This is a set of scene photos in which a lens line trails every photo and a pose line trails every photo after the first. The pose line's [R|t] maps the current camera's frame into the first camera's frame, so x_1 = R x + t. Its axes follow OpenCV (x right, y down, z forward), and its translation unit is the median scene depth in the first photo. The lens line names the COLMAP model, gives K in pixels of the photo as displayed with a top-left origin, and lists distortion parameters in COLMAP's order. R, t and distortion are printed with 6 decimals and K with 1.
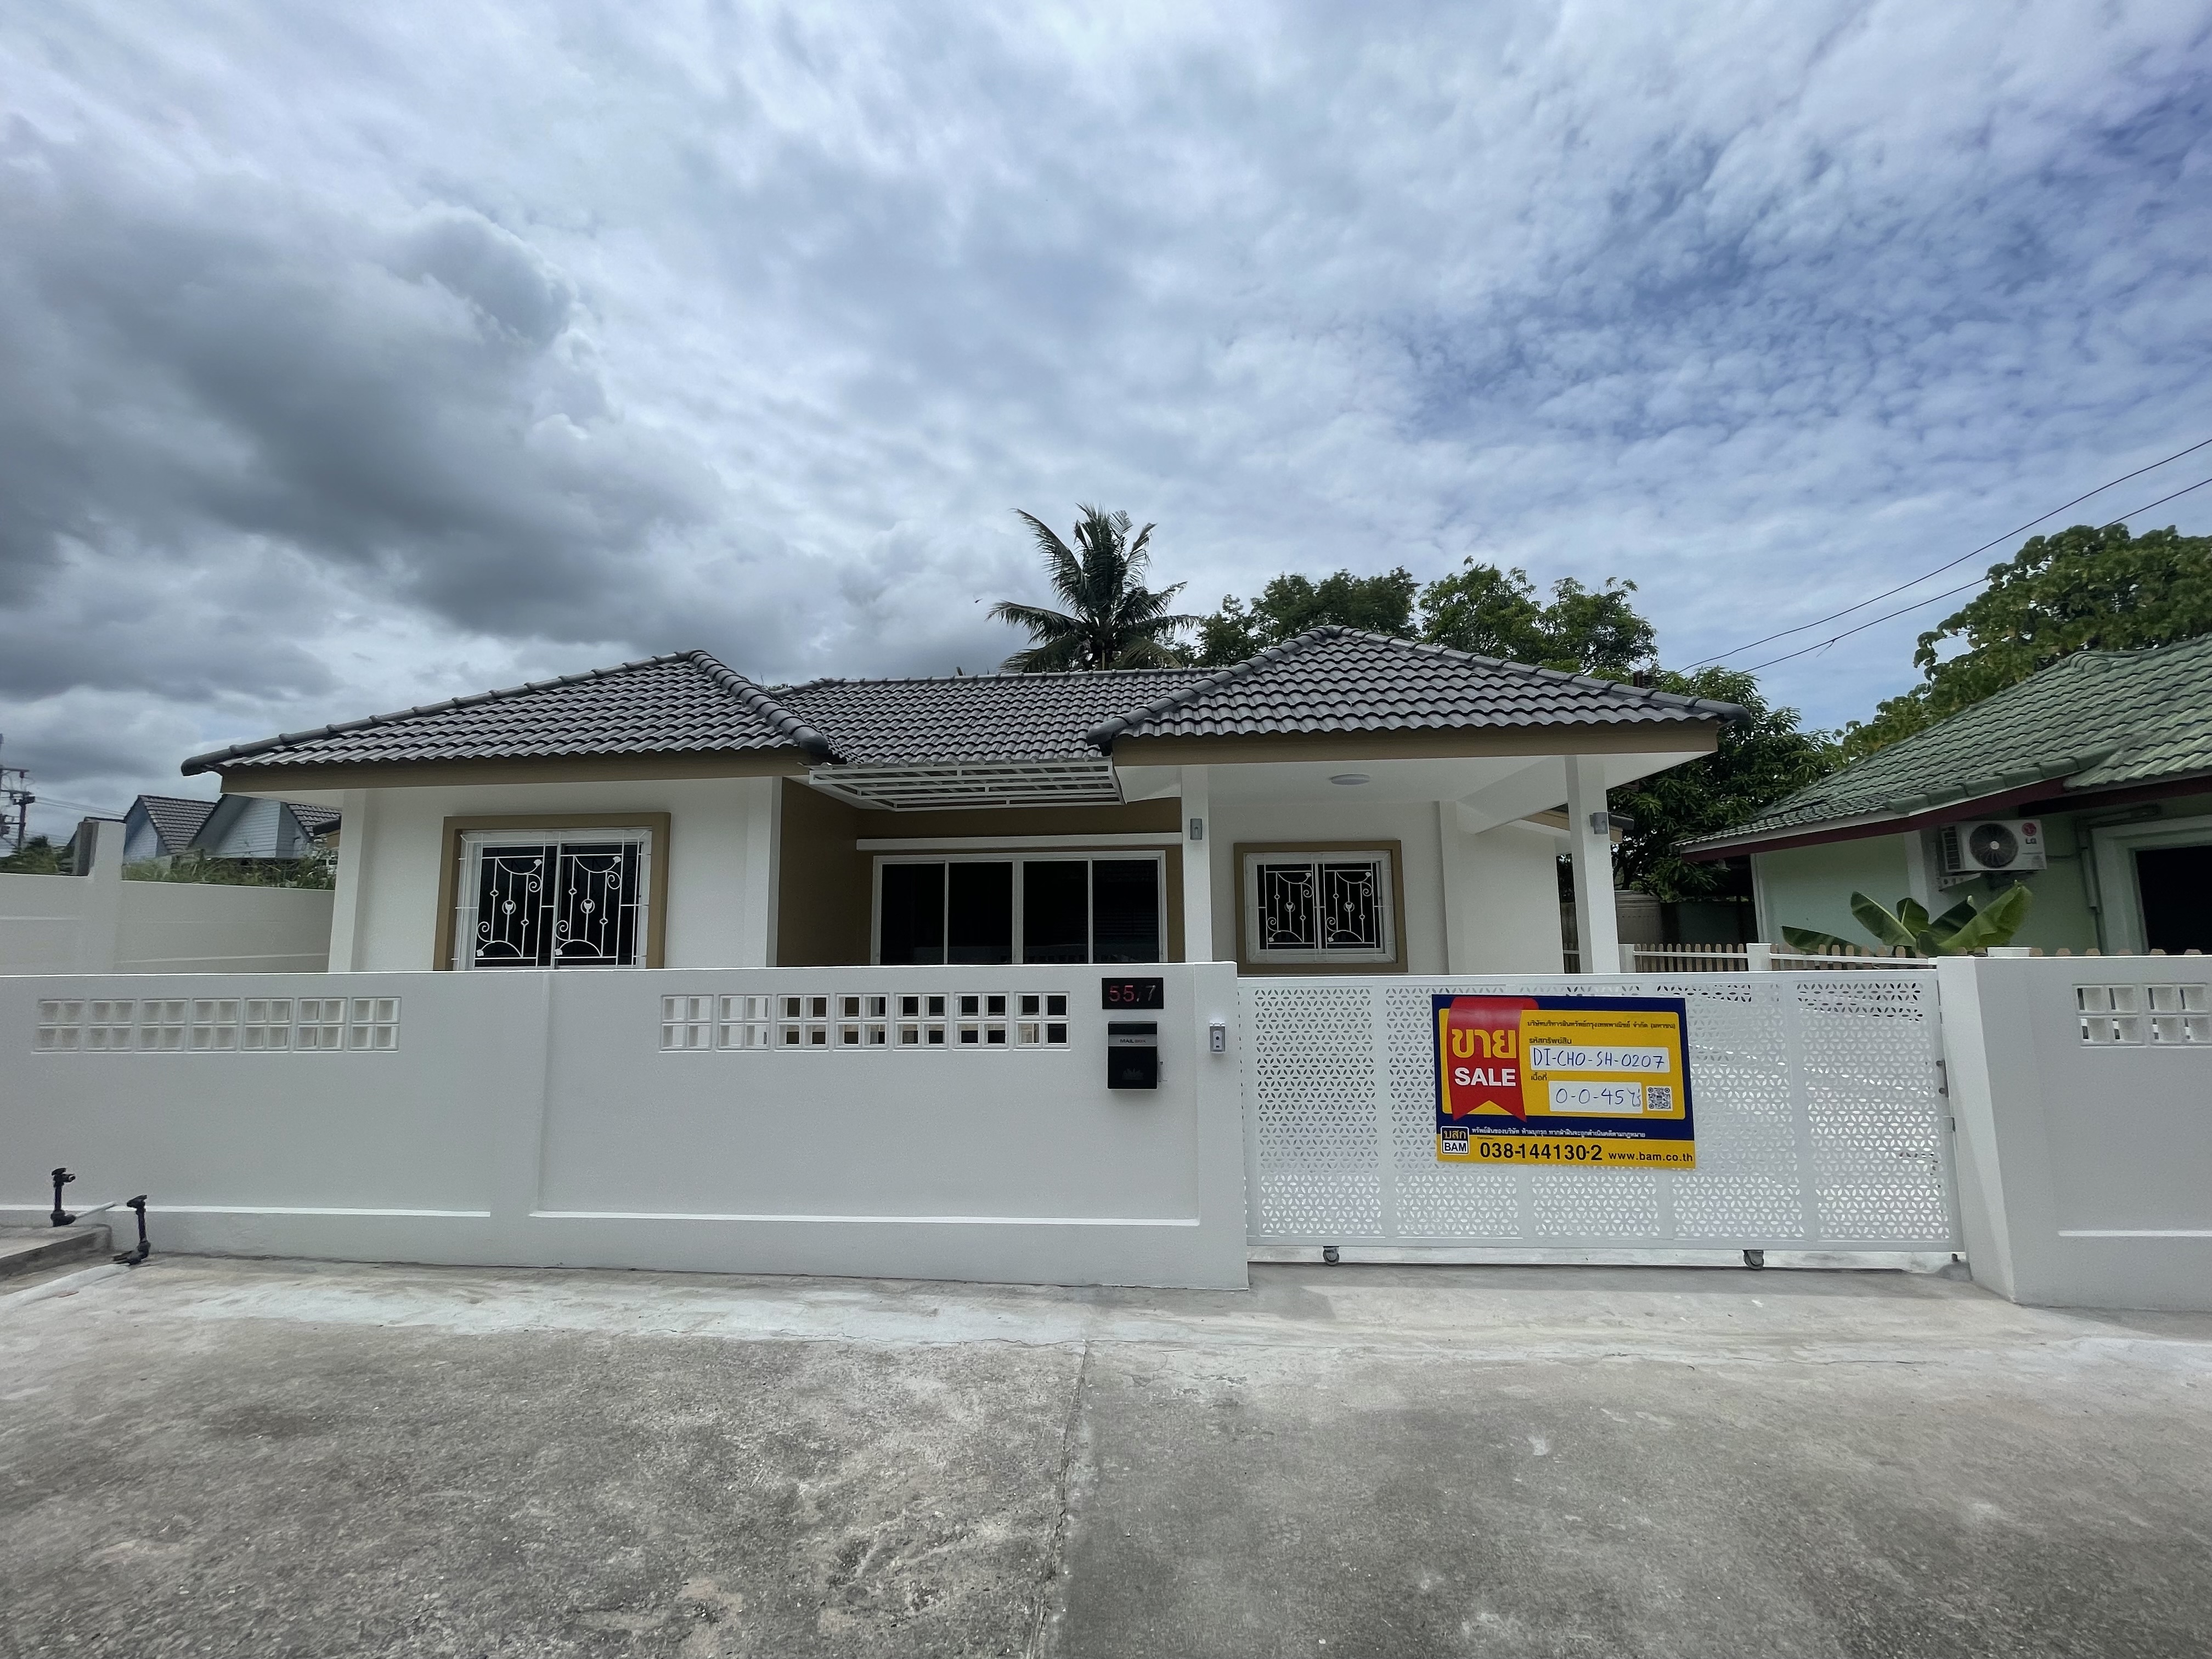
lens RADIAL K [[895.6, 0, 1099.3], [0, 895.6, 825.8], [0, 0, 1]] dist [-0.006506, 0.001740]
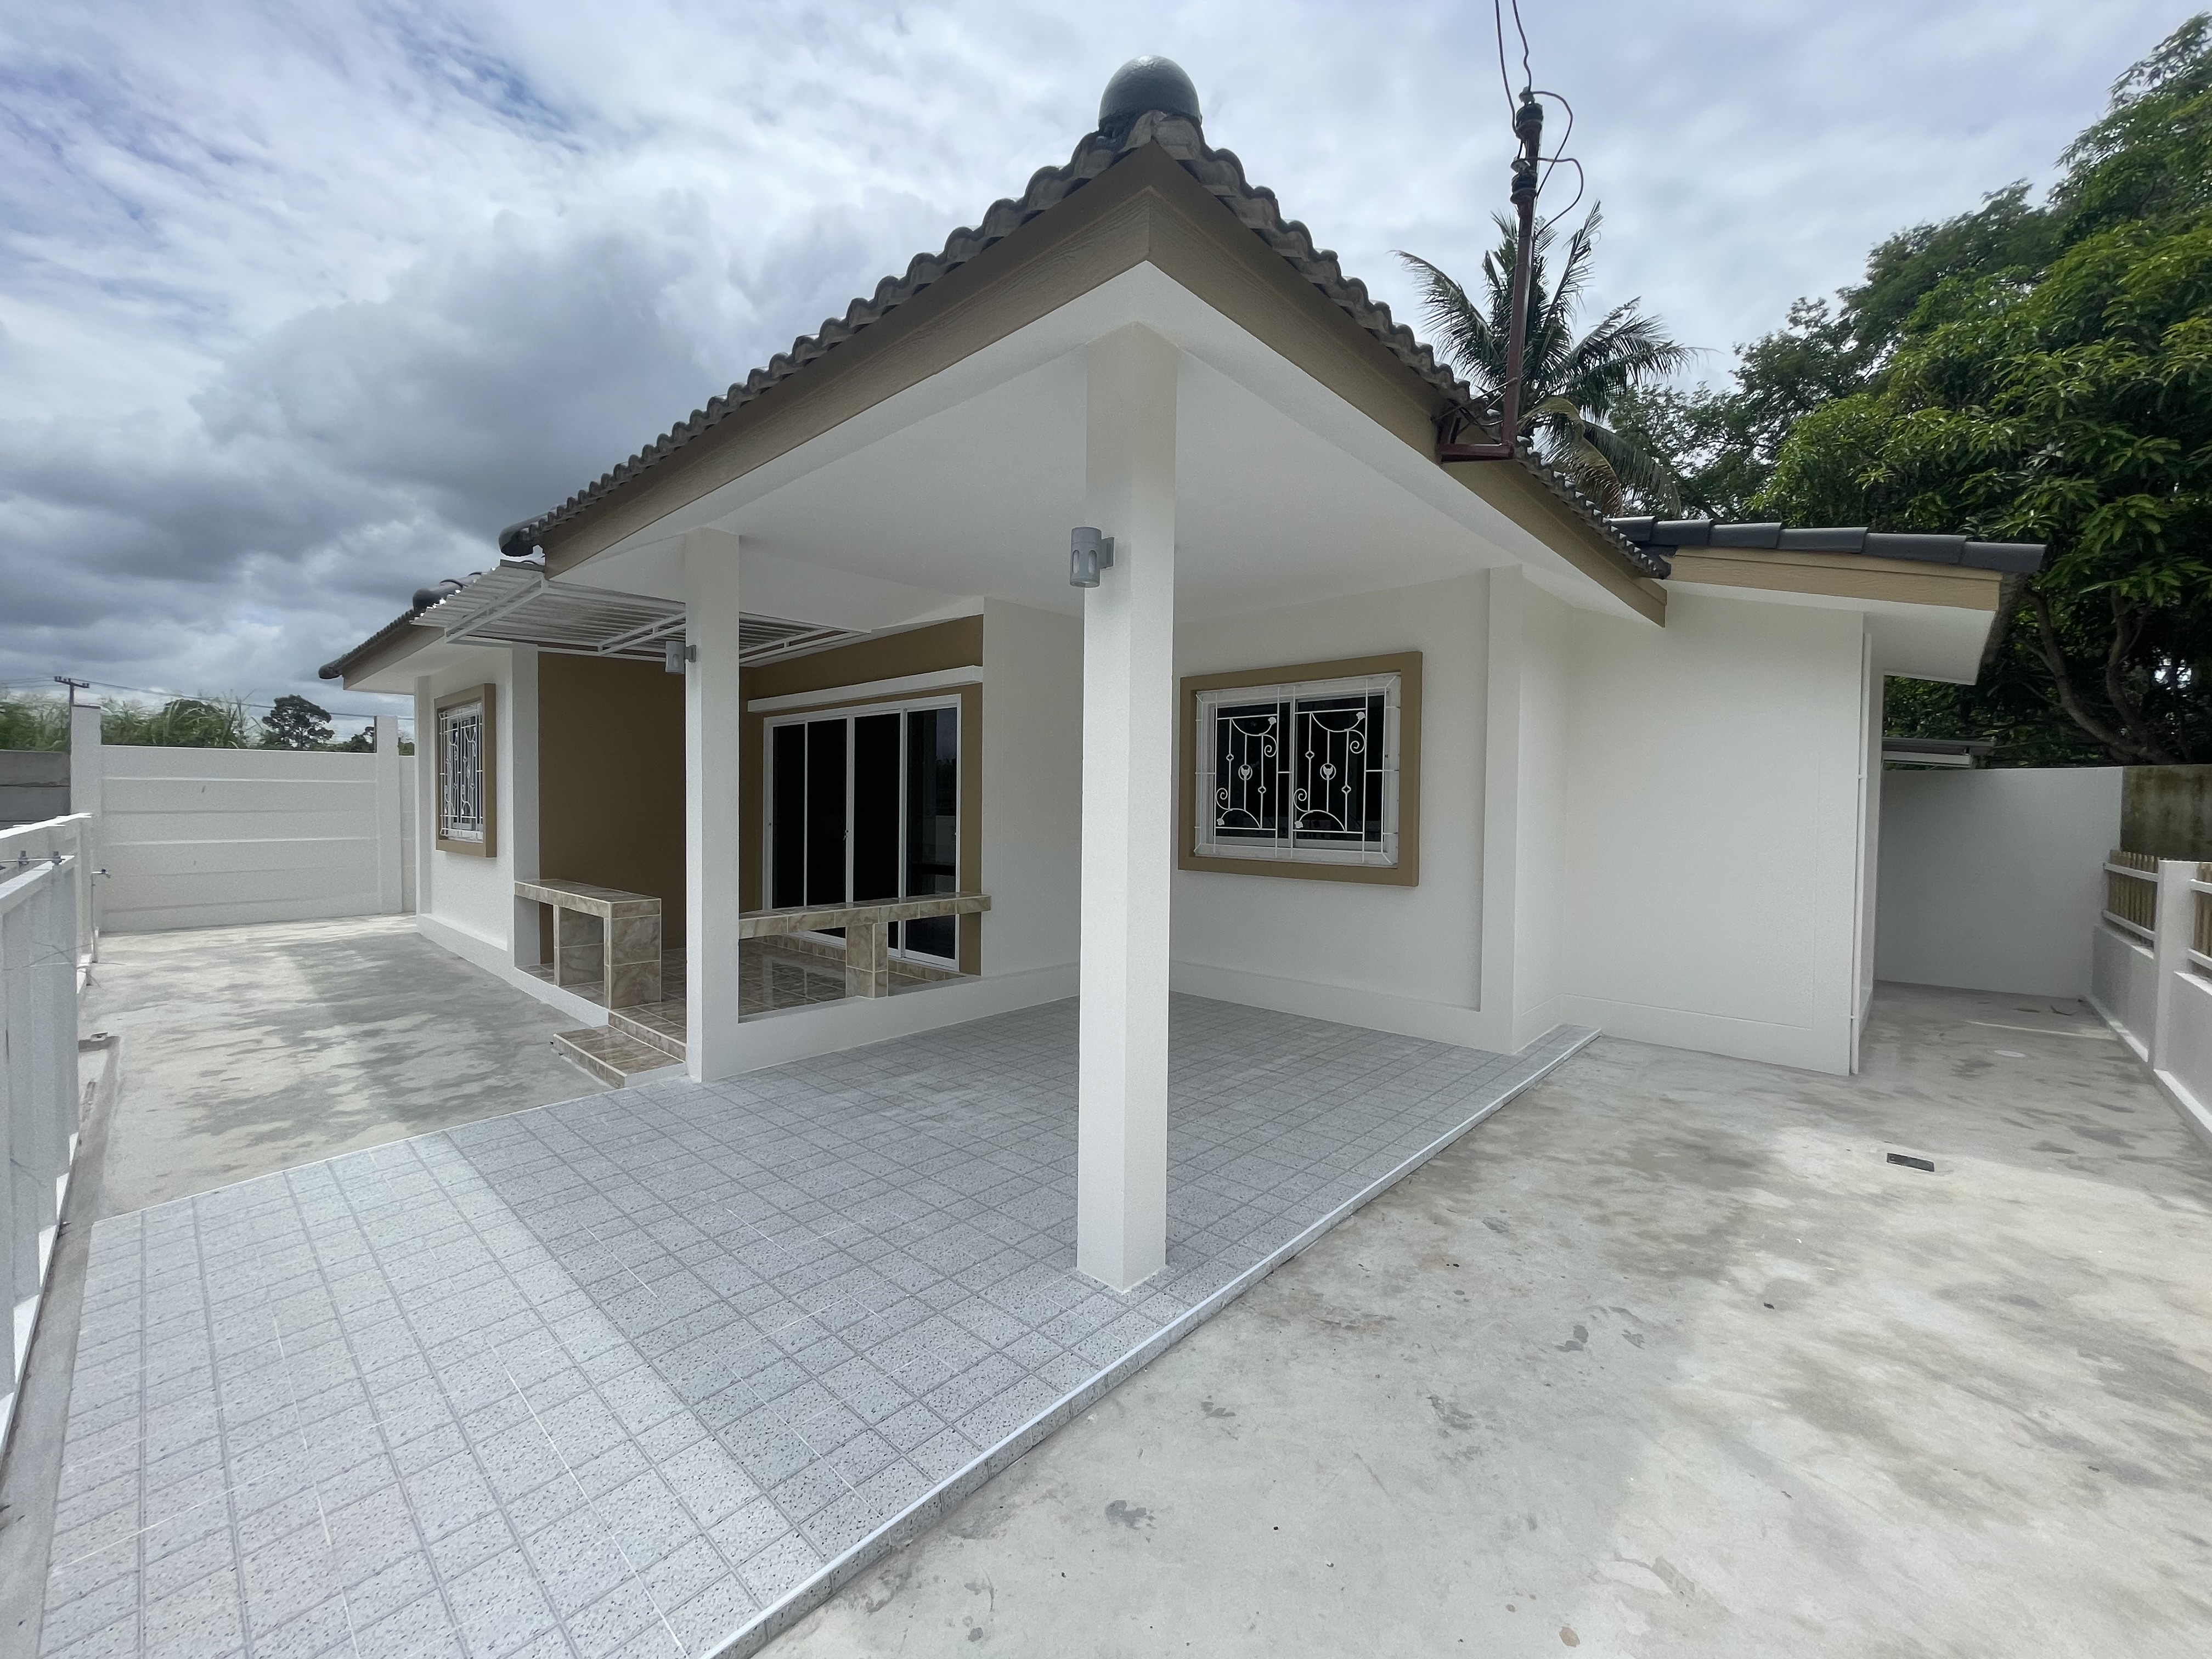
lens RADIAL K [[895.6, 0, 1103.4], [0, 895.6, 839.5], [0, 0, 1]] dist [-0.006506, 0.001740]
pose [[0.782335, 0.044690, -0.621253, 0.534223], [0.054201, 0.988754, 0.139381, 0.043295], [0.620496, -0.142715, 0.771114, 0.432300]]
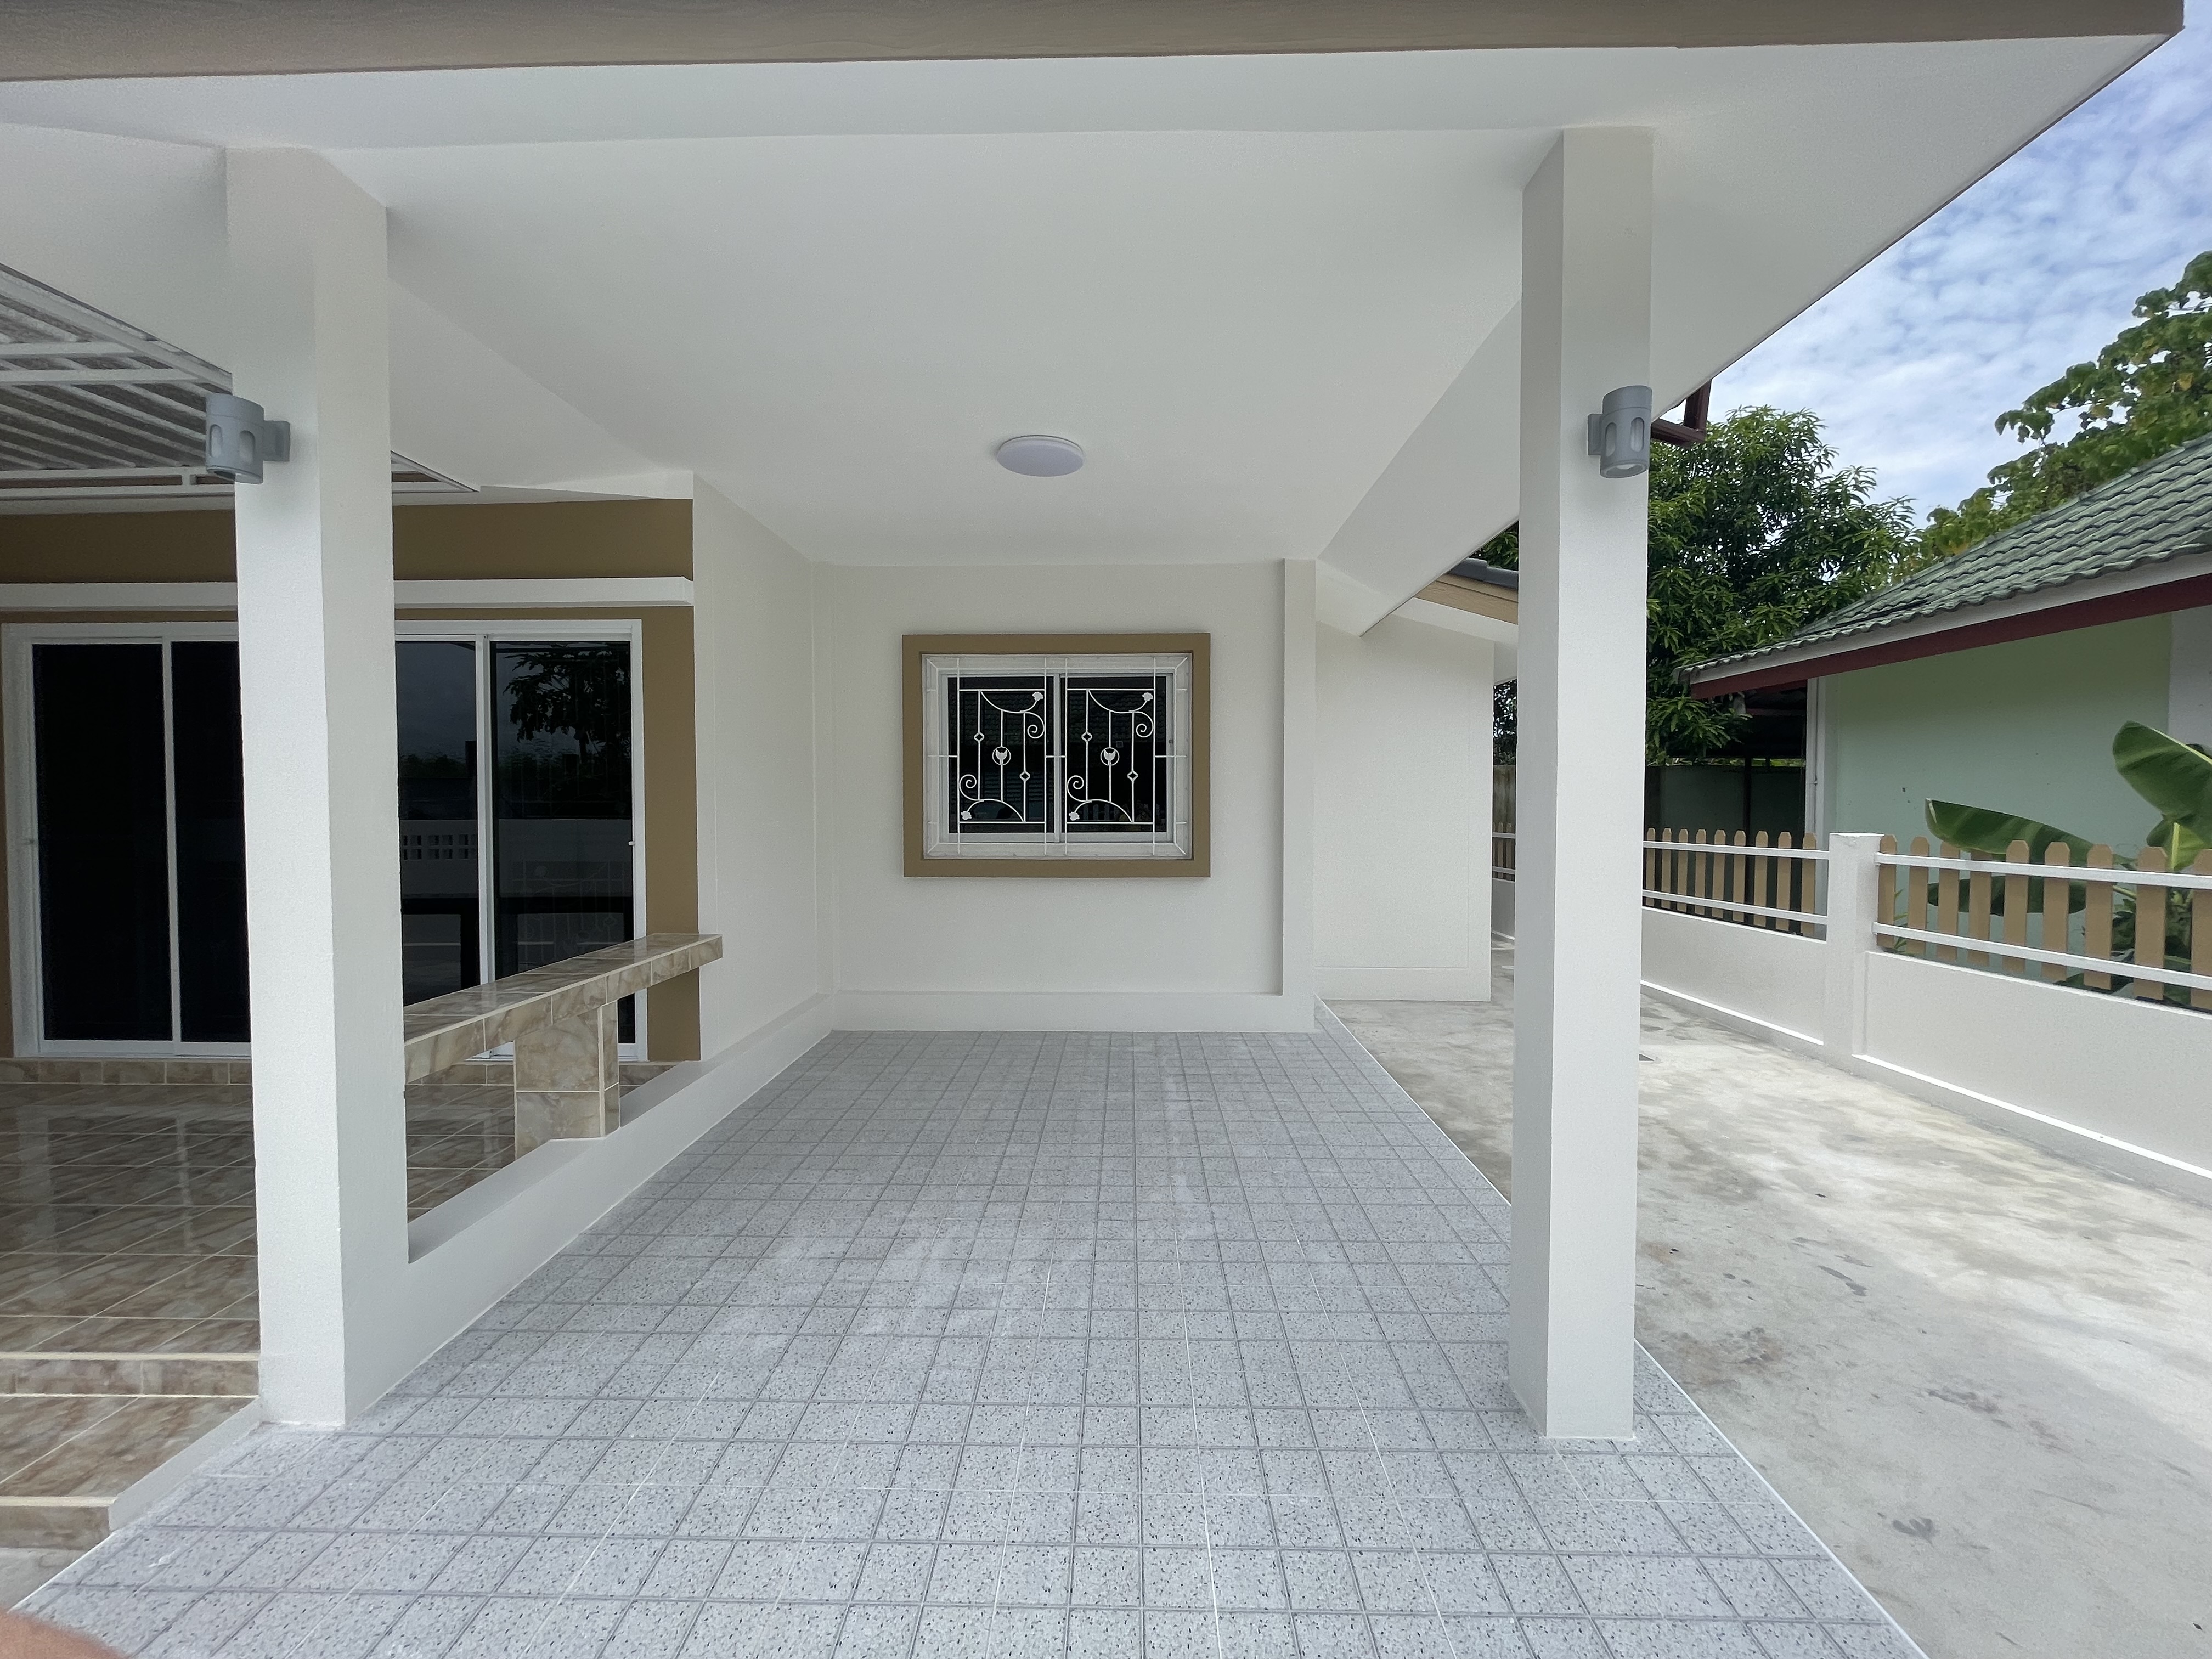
lens RADIAL K [[895.6, 0, 1120.7], [0, 895.6, 839.6], [0, 0, 1]] dist [-0.006506, 0.001740]
pose [[0.998590, 0.008753, 0.052354, 0.256284], [-0.017019, 0.987034, 0.159609, 0.053148], [-0.050278, -0.160275, 0.985791, 0.454038]]
